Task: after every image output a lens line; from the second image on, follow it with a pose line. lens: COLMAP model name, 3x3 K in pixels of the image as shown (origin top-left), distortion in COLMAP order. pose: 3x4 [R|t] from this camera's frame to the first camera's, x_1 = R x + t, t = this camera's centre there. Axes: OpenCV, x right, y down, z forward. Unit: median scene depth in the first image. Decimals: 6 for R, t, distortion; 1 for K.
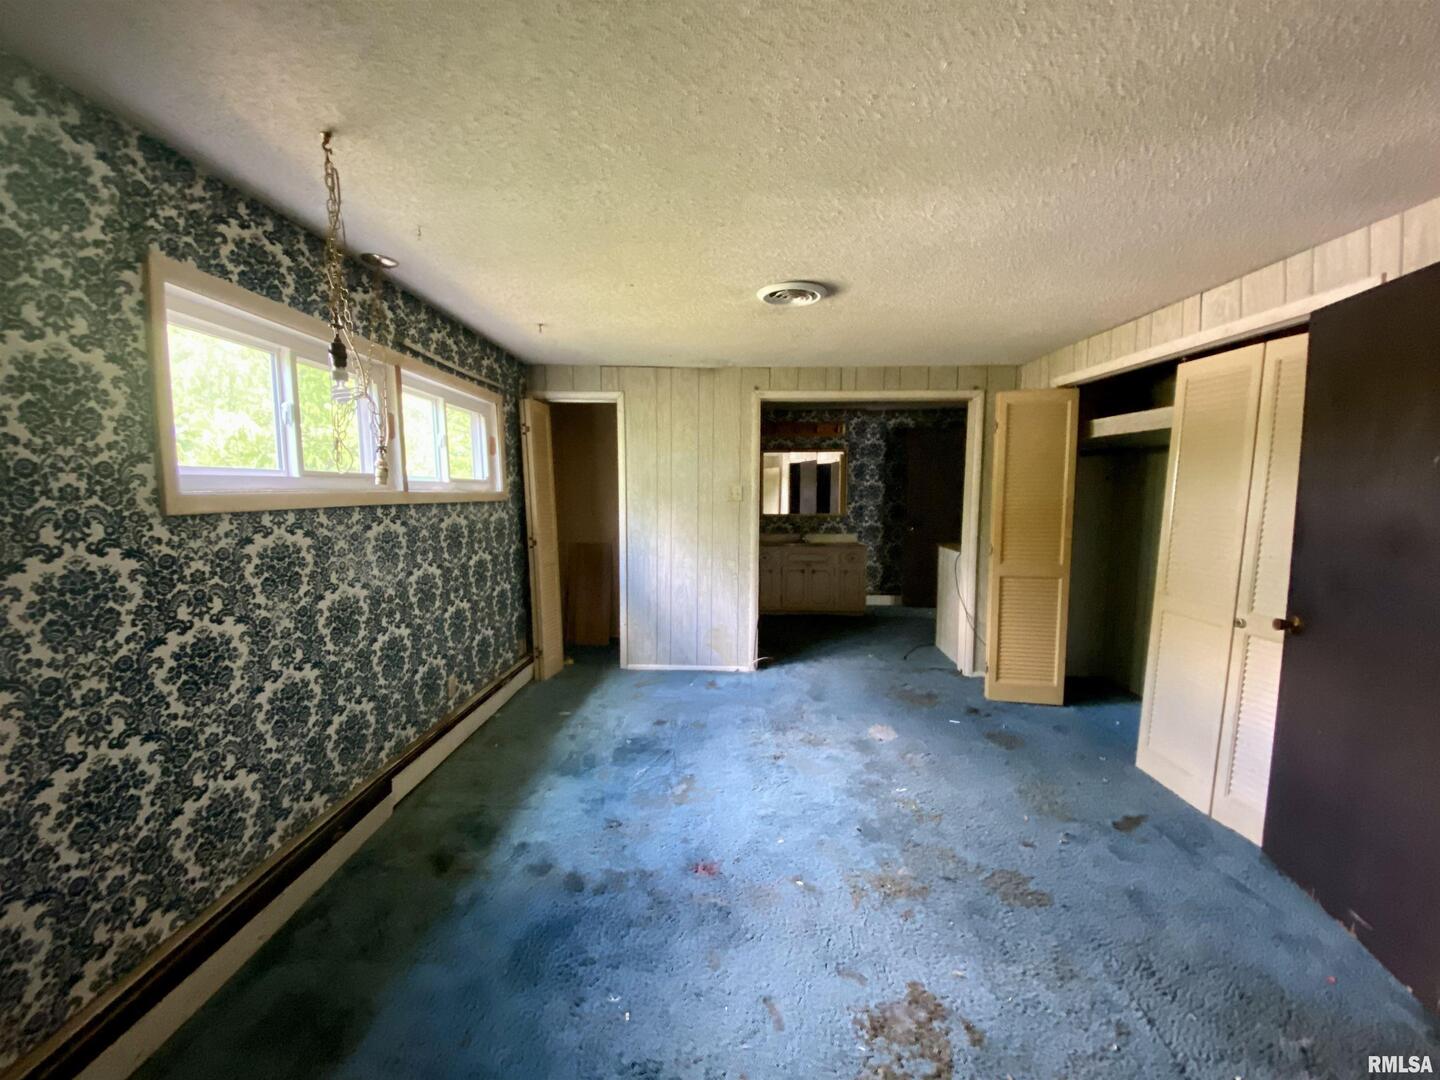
lens RADIAL K [[578.2, 0, 716.0], [0, 578.2, 589.6], [0, 0, 1]] dist [-0.107016, 0.019397]
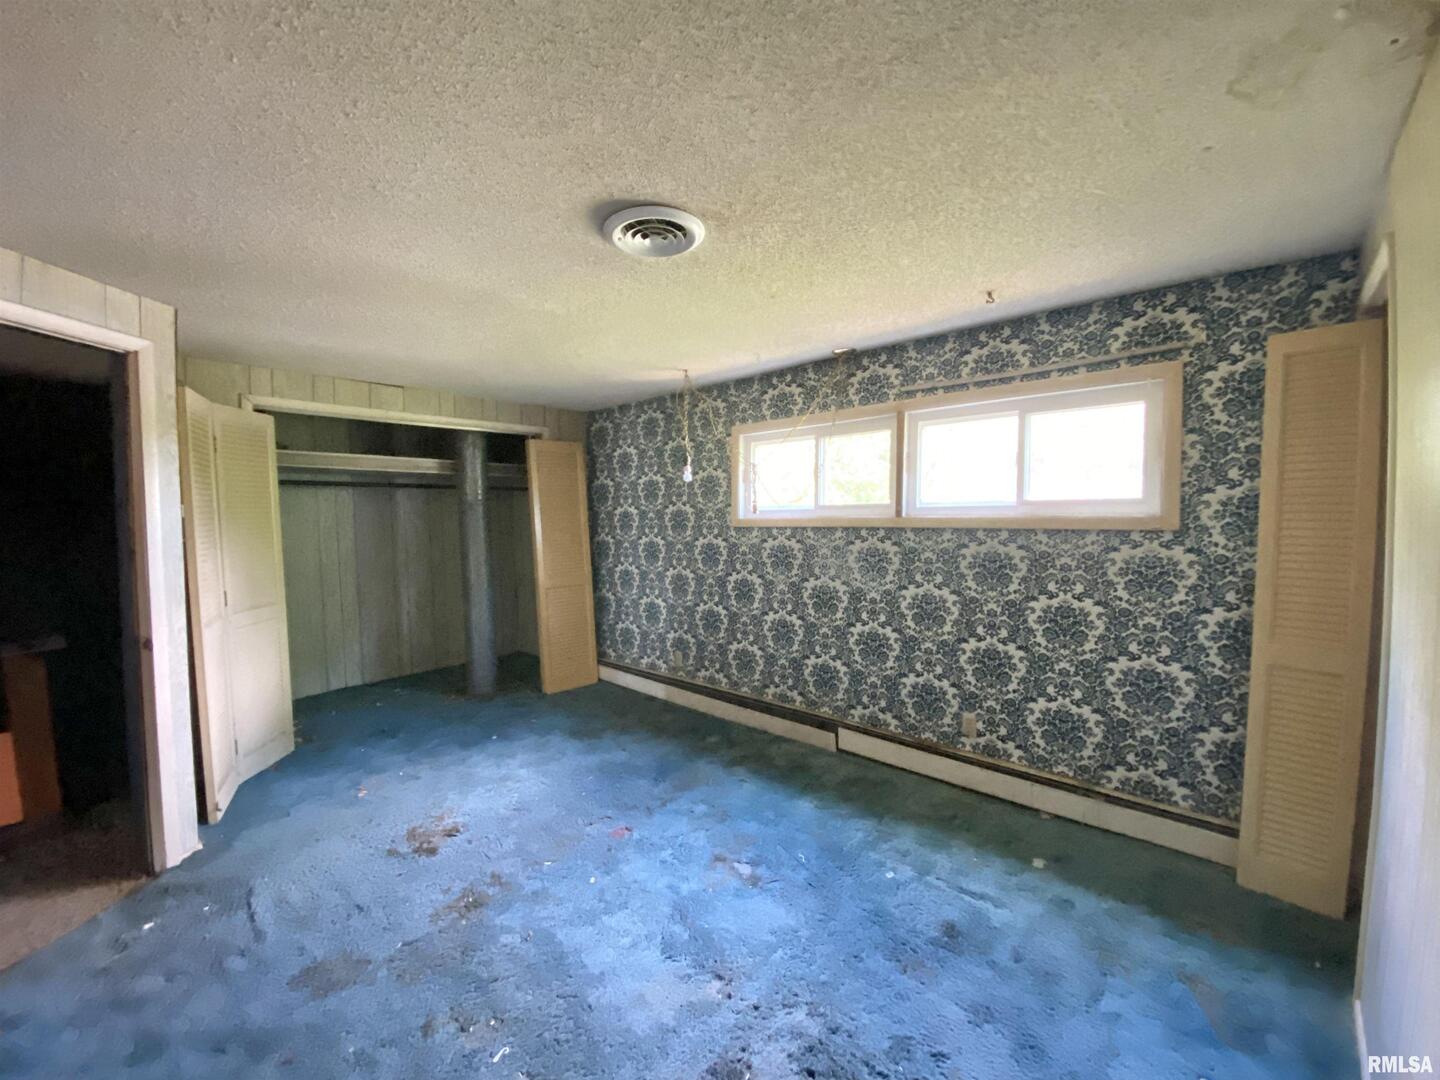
lens RADIAL K [[572.7, 0, 712.1], [0, 572.7, 541.0], [0, 0, 1]] dist [-0.000391, -0.000105]
pose [[-0.671633, 0.038762, -0.739869, 0.755971], [-0.110524, 0.982214, 0.151789, -0.333479], [0.732593, 0.183720, -0.655404, 1.898073]]
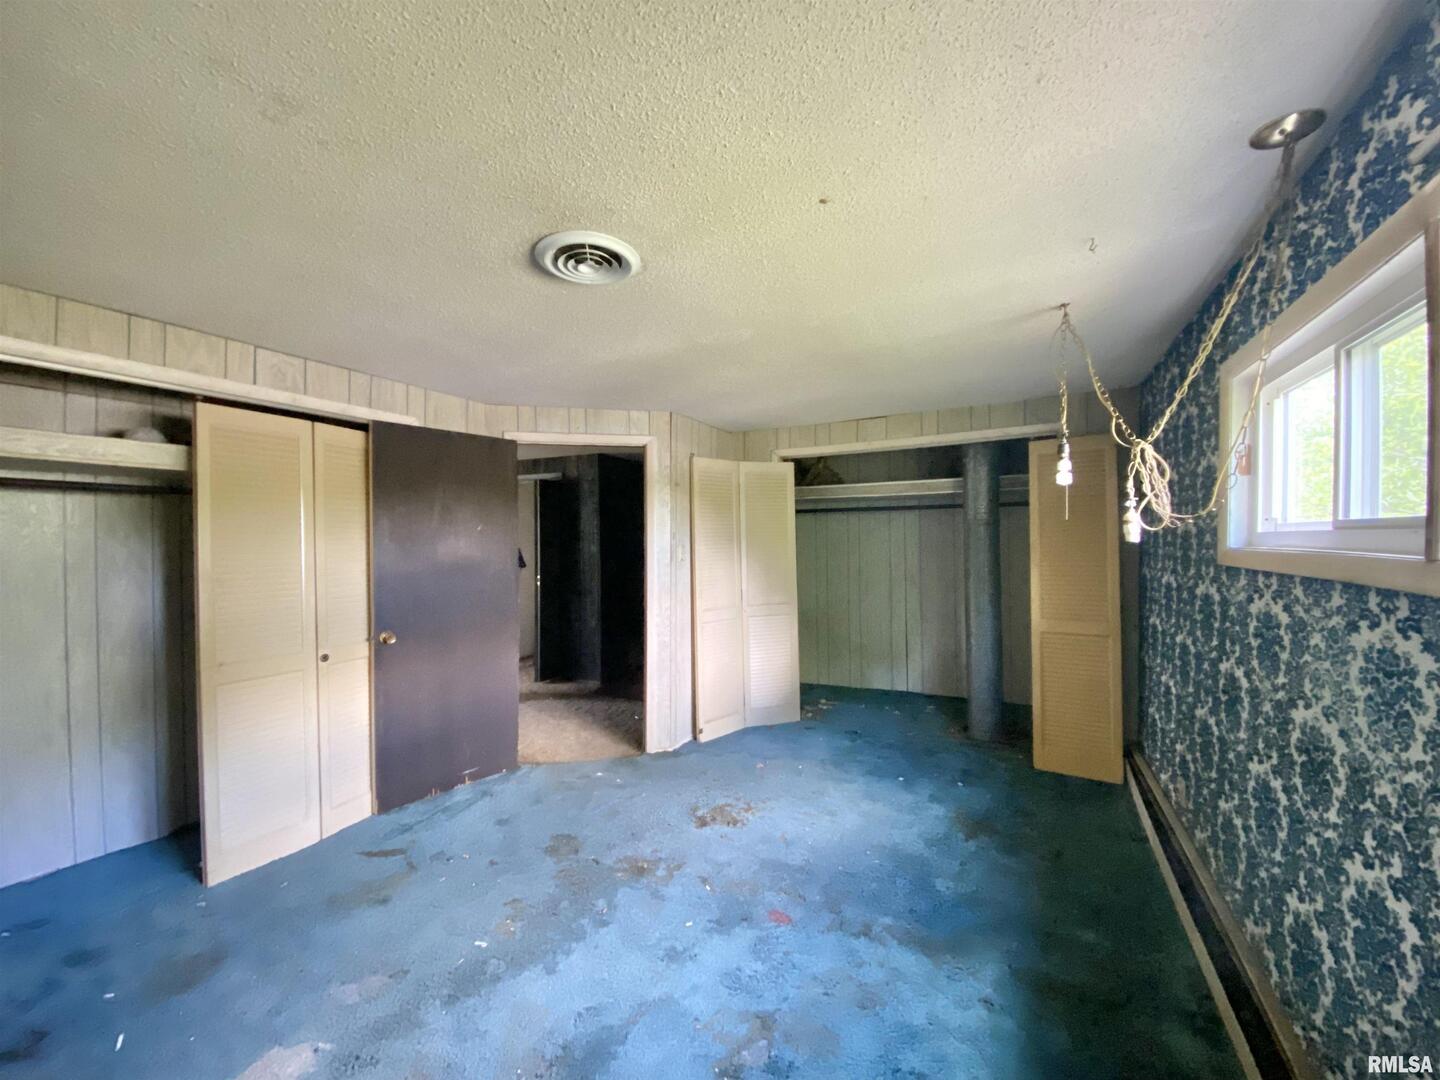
lens RADIAL K [[572.7, 0, 712.1], [0, 572.7, 541.0], [0, 0, 1]] dist [-0.000391, -0.000105]
pose [[-0.884106, 0.004329, 0.467266, -0.404917], [0.083838, 0.985201, 0.149500, -0.351537], [-0.459704, 0.171349, -0.871385, 1.909327]]
